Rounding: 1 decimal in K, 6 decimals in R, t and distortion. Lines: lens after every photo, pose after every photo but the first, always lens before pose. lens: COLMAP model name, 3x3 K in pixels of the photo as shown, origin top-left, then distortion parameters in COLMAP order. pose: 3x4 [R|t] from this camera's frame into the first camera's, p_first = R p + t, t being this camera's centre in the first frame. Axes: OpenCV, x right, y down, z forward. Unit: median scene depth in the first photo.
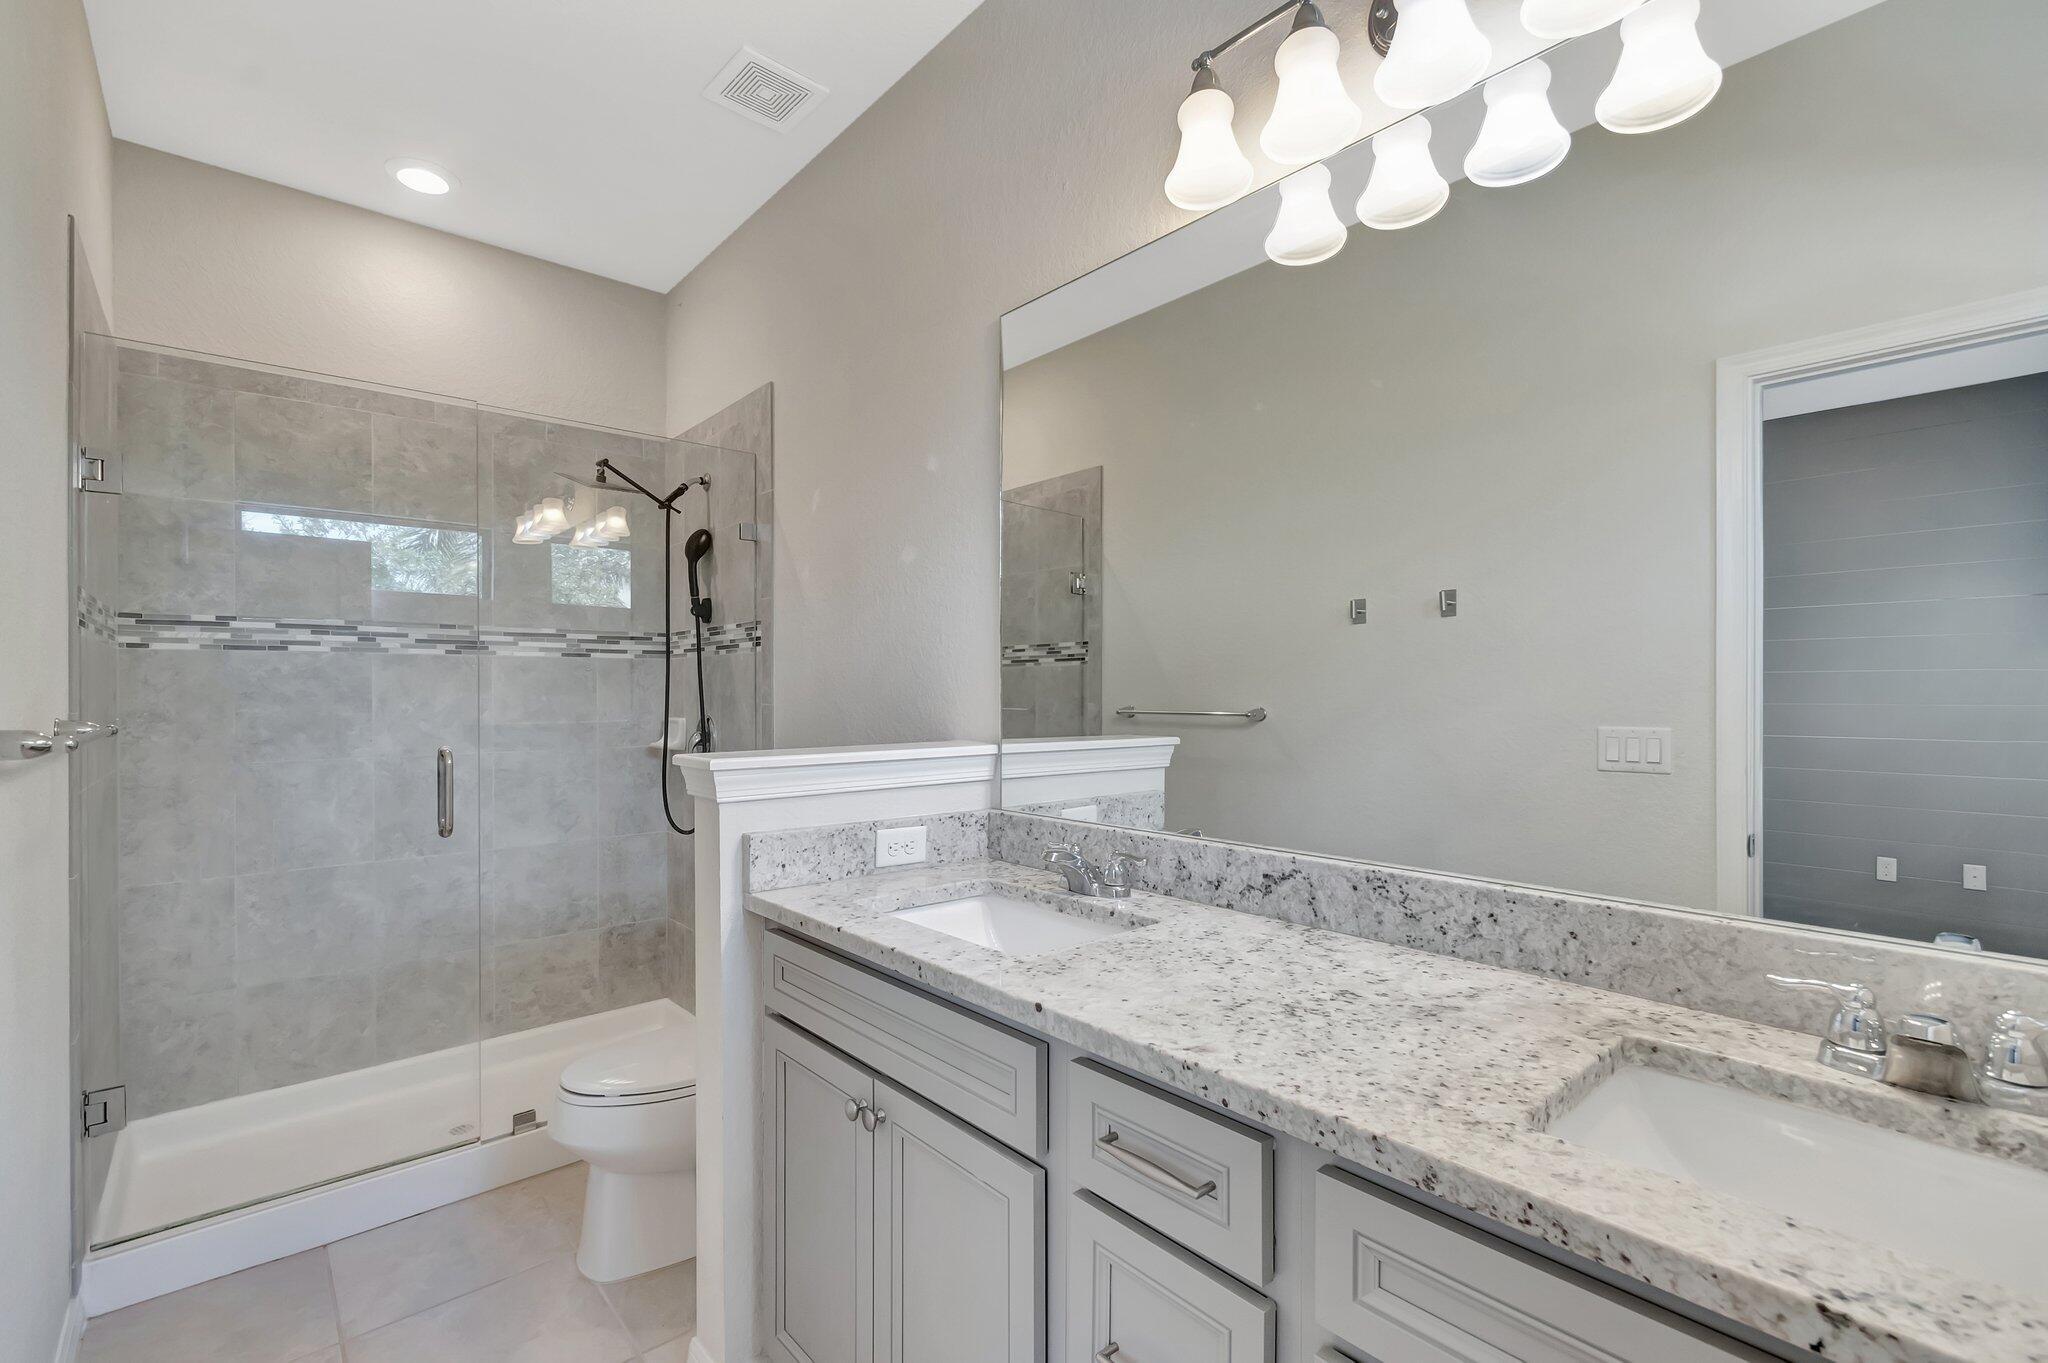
lens RADIAL K [[905.8, 0, 1023.0], [0, 905.8, 685.7], [0, 0, 1]] dist [0.004548, -0.004236]
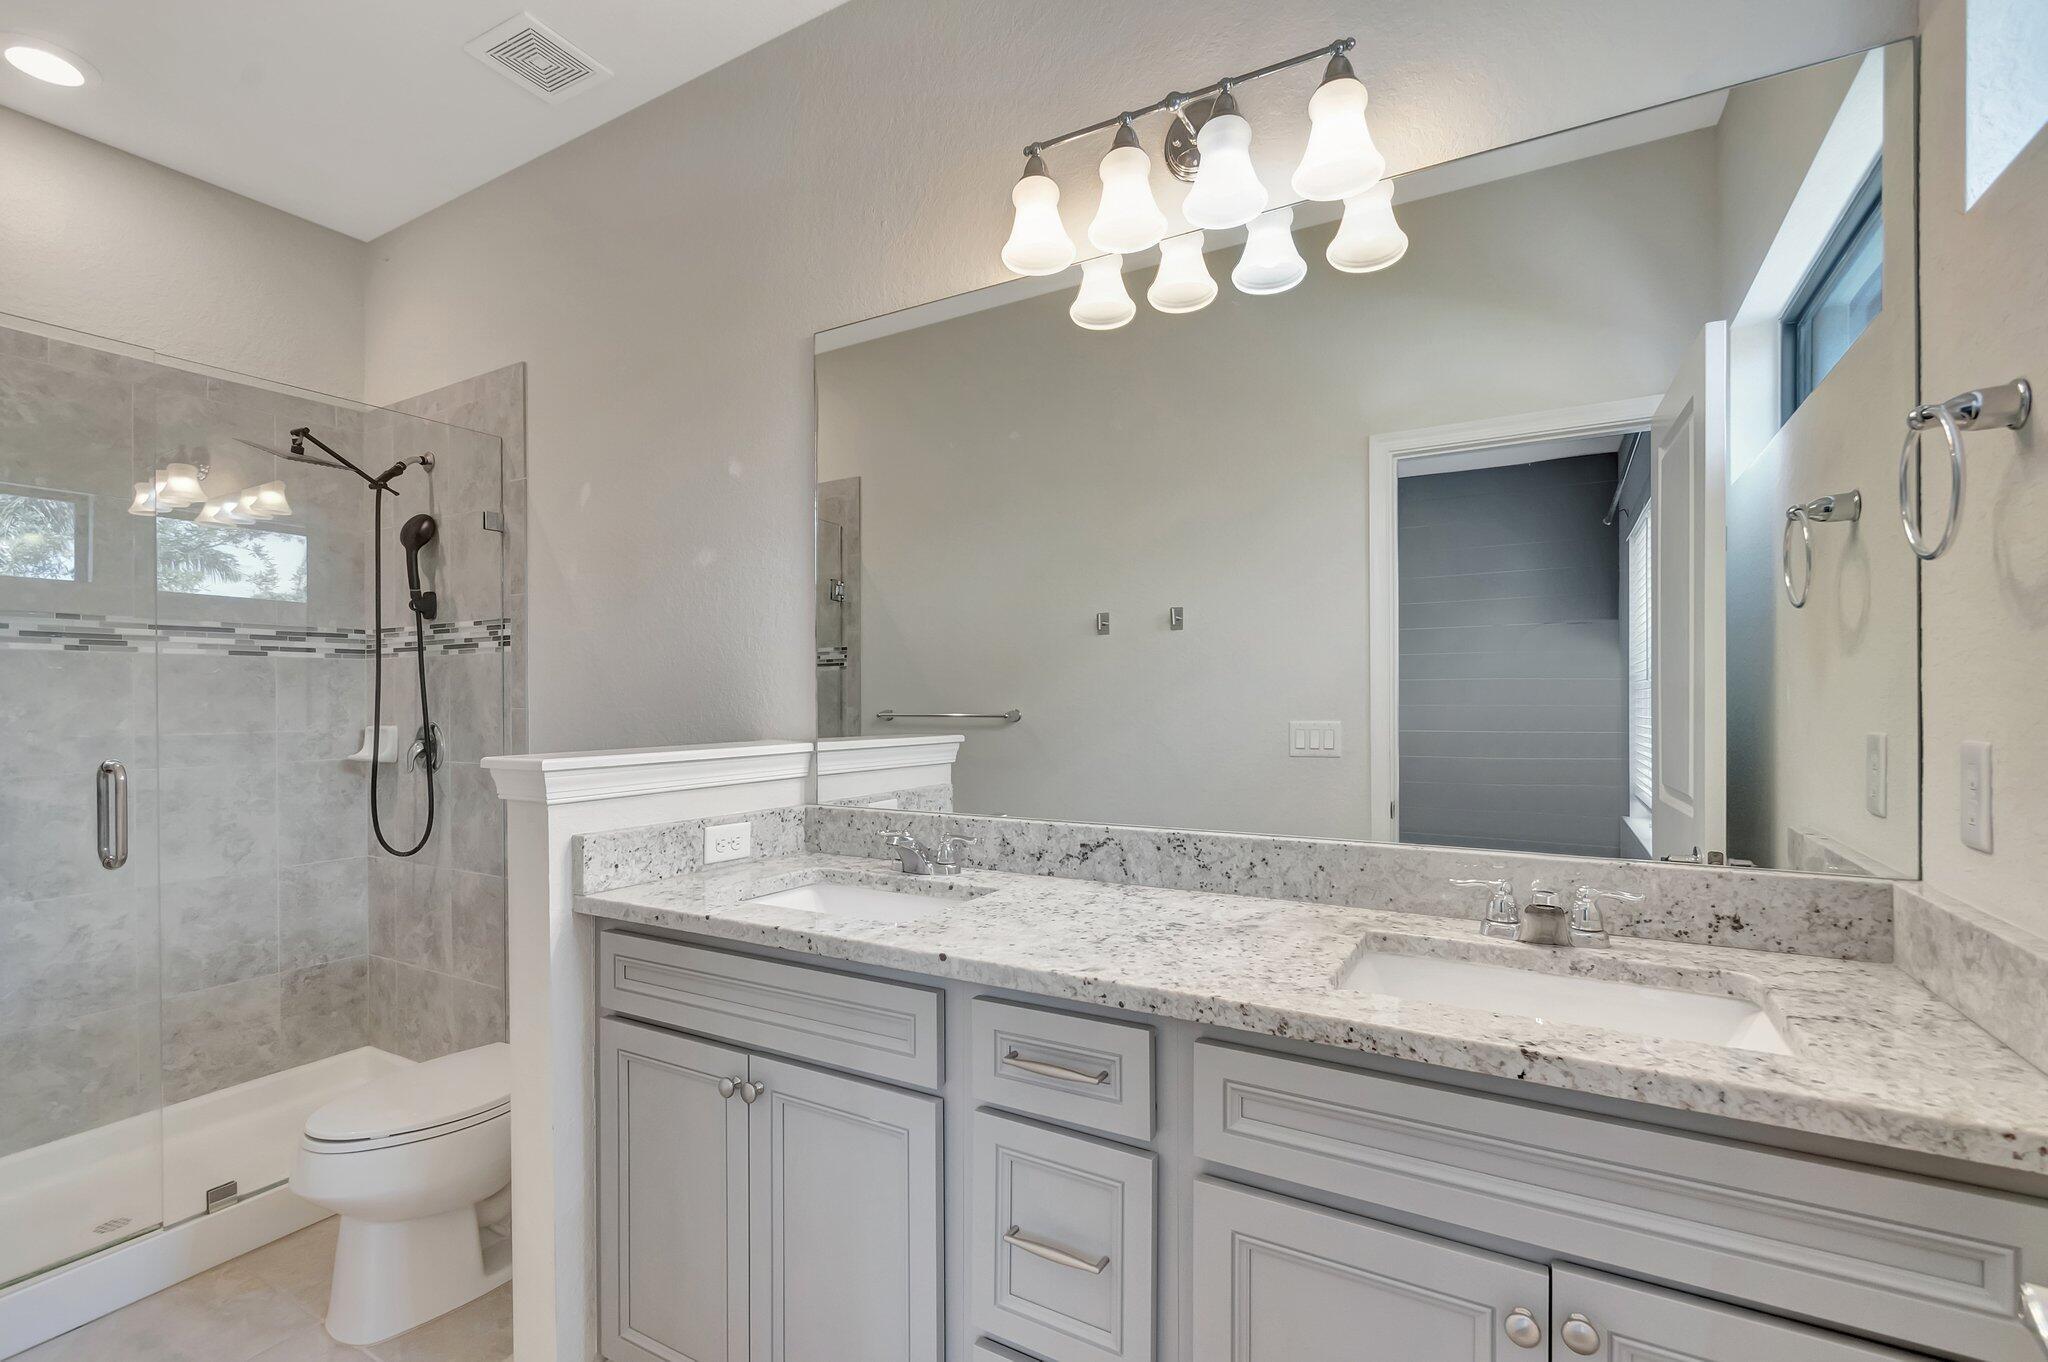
lens RADIAL K [[905.8, 0, 1028.5], [0, 905.8, 691.1], [0, 0, 1]] dist [0.004548, -0.004236]
pose [[0.945232, -0.000192, 0.326399, -0.153049], [0.001301, 0.999994, -0.003180, 0.010100], [-0.326397, 0.003431, 0.945227, -0.081411]]
